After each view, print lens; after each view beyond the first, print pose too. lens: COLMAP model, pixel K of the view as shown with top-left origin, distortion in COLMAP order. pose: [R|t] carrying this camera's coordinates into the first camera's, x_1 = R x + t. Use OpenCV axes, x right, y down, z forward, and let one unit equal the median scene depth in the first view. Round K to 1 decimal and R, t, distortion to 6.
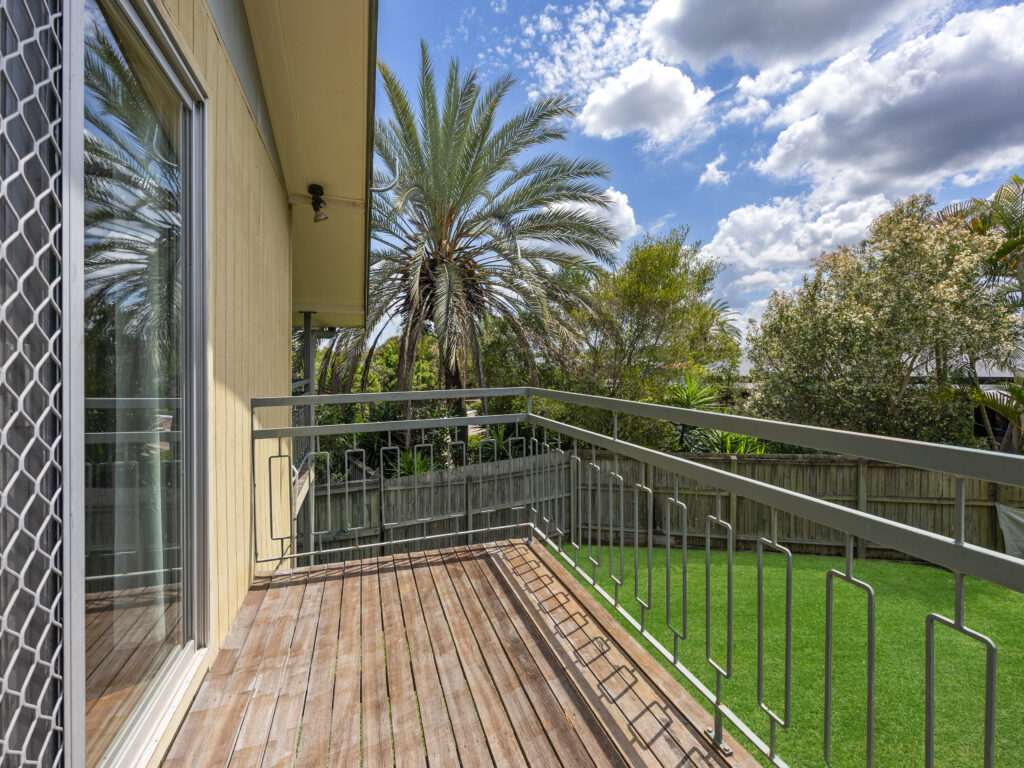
lens RADIAL K [[486.0, 0, 512.0], [0, 486.0, 384.0], [0, 0, 1]] dist [-0.002507, -0.000518]
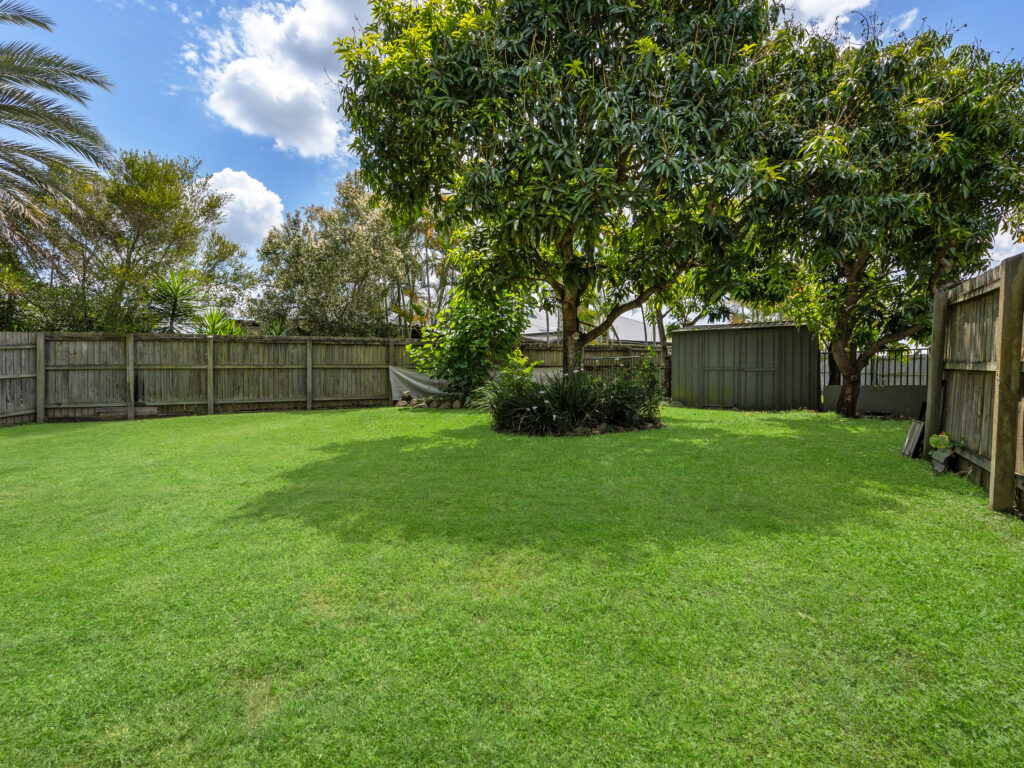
lens RADIAL K [[486.0, 0, 512.0], [0, 486.0, 384.0], [0, 0, 1]] dist [-0.002507, -0.000518]
pose [[0.747175, -0.012870, 0.664503, 0.179066], [0.010297, 0.999917, 0.007787, 0.235167], [-0.664547, 0.001024, 0.747245, -0.381343]]
